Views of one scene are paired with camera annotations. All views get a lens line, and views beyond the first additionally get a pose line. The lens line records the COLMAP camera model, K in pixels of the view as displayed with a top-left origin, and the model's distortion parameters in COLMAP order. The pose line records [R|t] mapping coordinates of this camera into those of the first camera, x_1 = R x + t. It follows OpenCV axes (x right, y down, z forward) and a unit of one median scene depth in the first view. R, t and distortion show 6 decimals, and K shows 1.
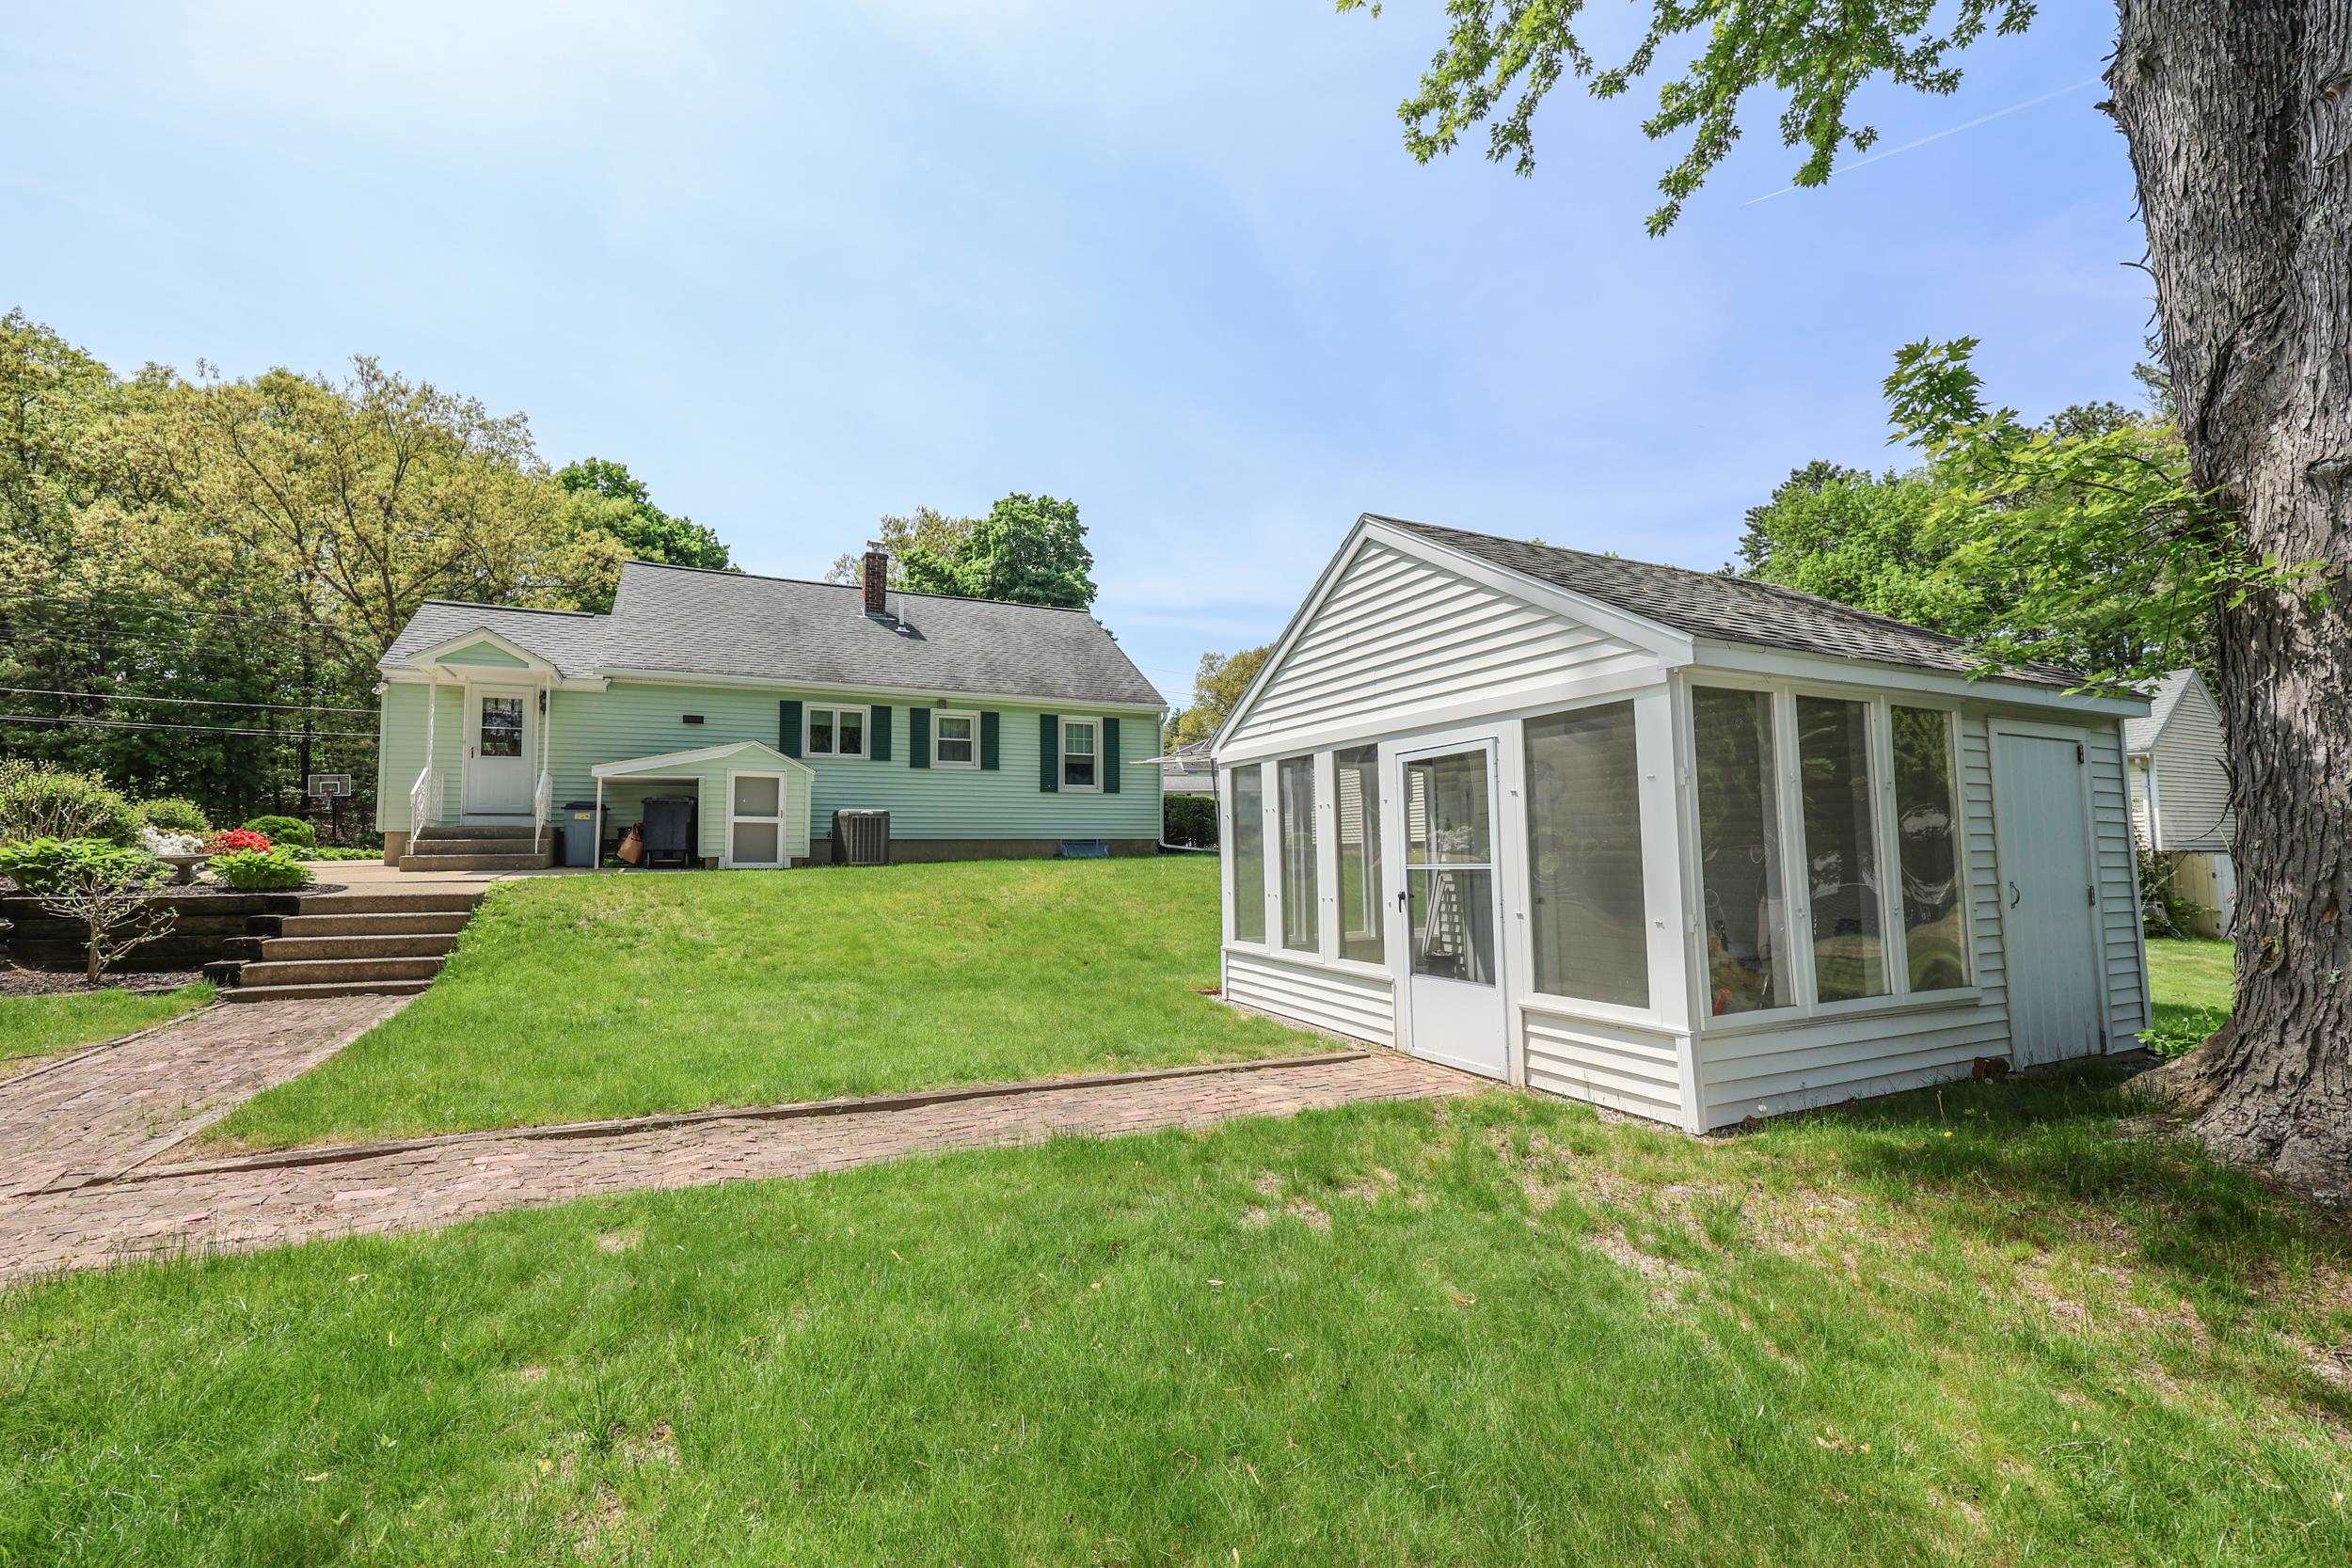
lens RADIAL K [[942.0, 0, 1168.3], [0, 942.0, 784.8], [0, 0, 1]] dist [-0.000844, -0.000028]
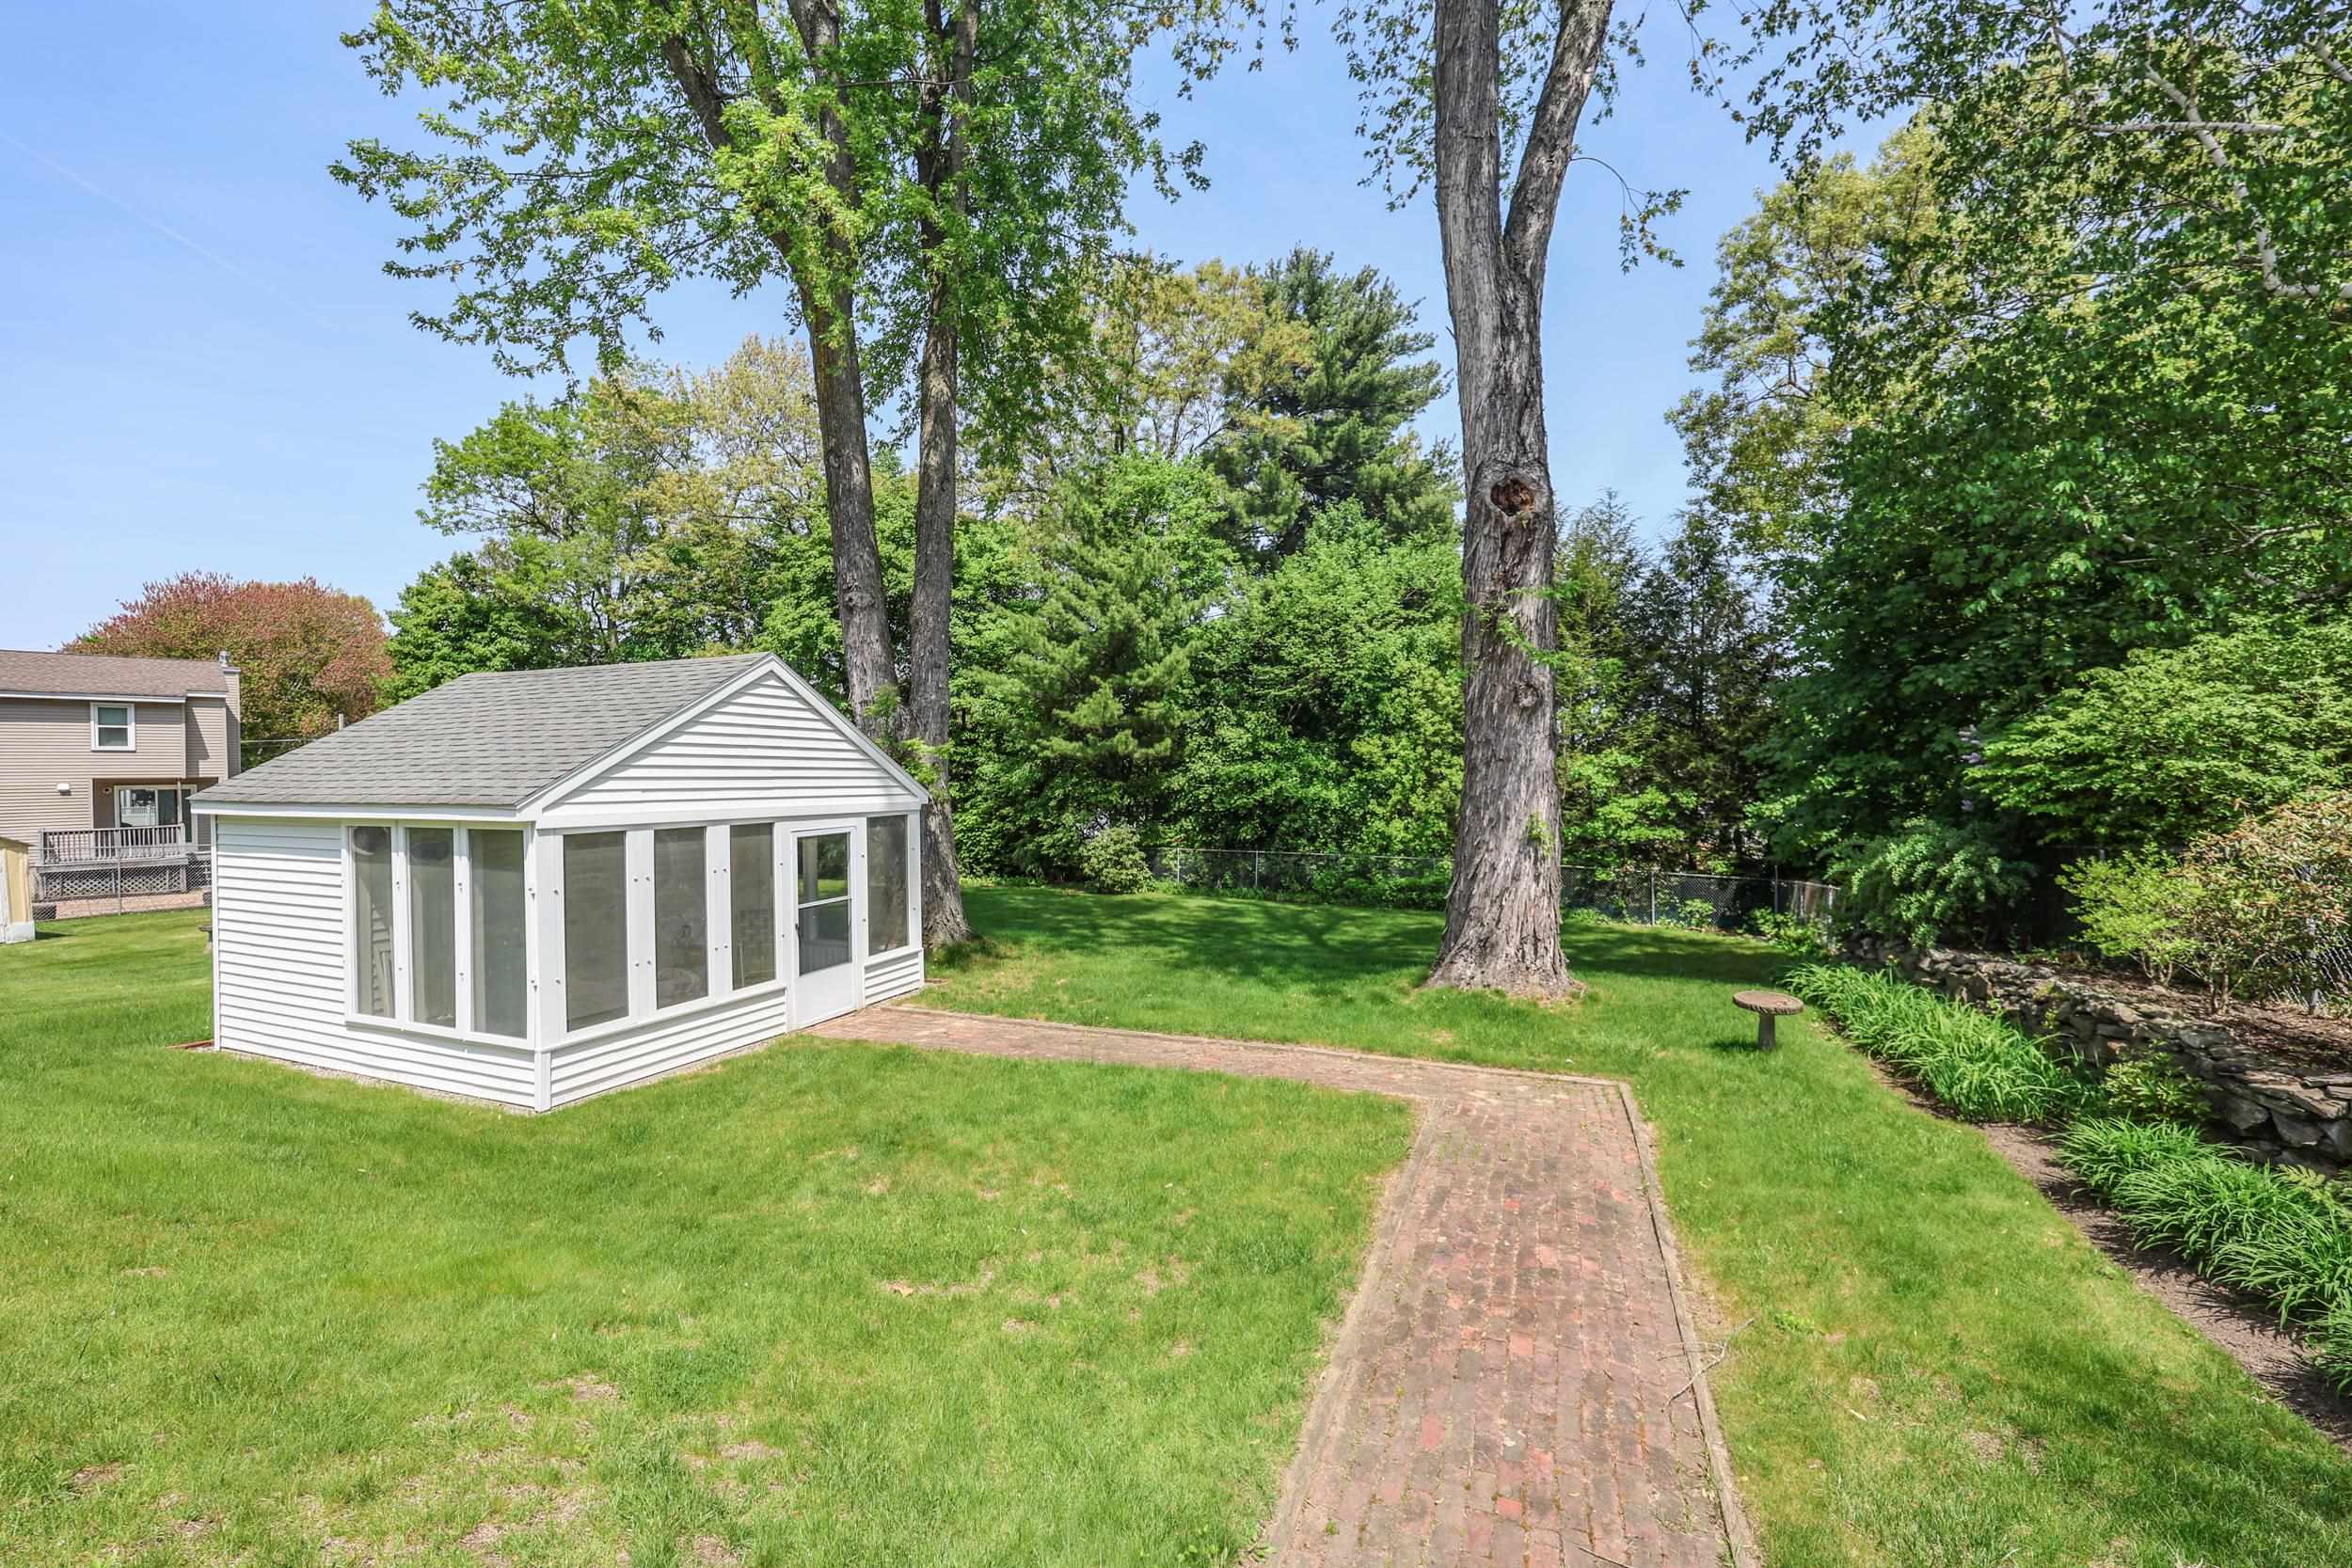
lens RADIAL K [[942.0, 0, 1168.3], [0, 942.0, 784.8], [0, 0, 1]] dist [-0.000844, -0.000028]
pose [[-0.667098, 0.004399, 0.744957, -1.179321], [-0.043796, 0.998021, -0.045112, -0.062052], [-0.743682, -0.062720, -0.665585, 1.467975]]
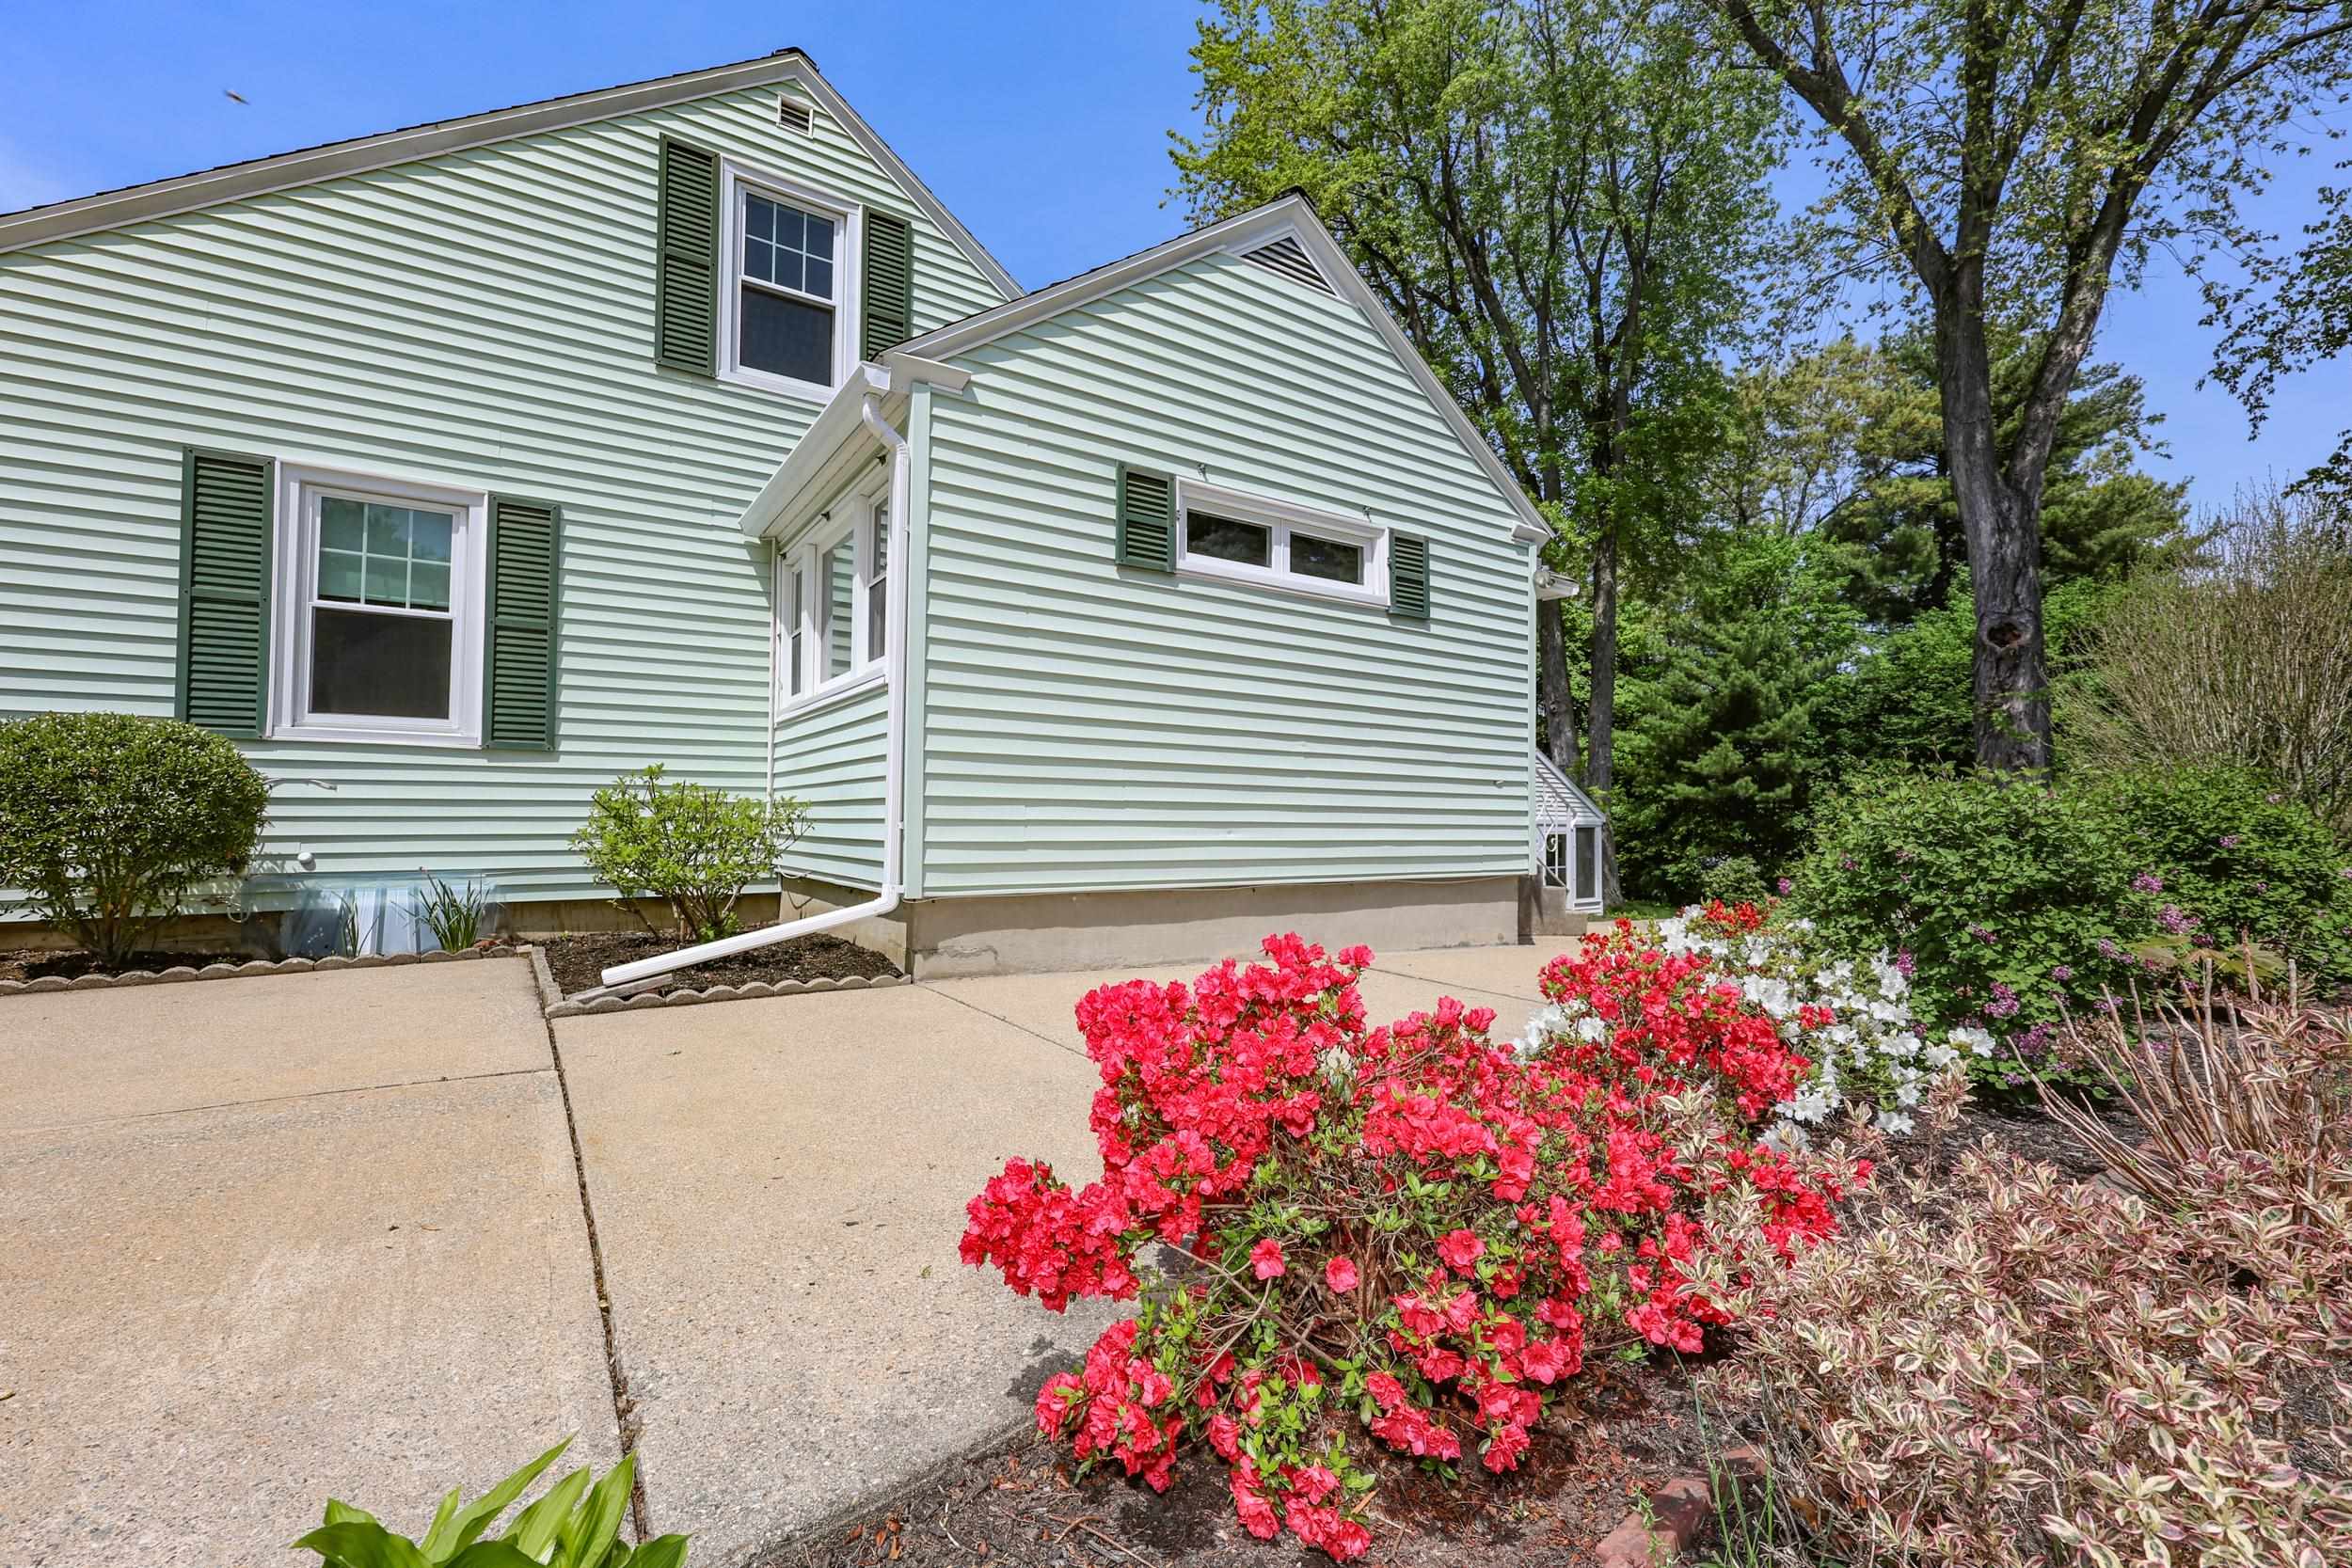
lens RADIAL K [[943.6, 0, 1208.8], [0, 943.6, 777.1], [0, 0, 1]] dist [0.014386, 0.000257]
pose [[-0.153399, 0.048445, 0.986976, -2.518315], [-0.083009, 0.994635, -0.061723, 0.067496], [-0.984672, -0.091396, -0.148555, 2.425794]]
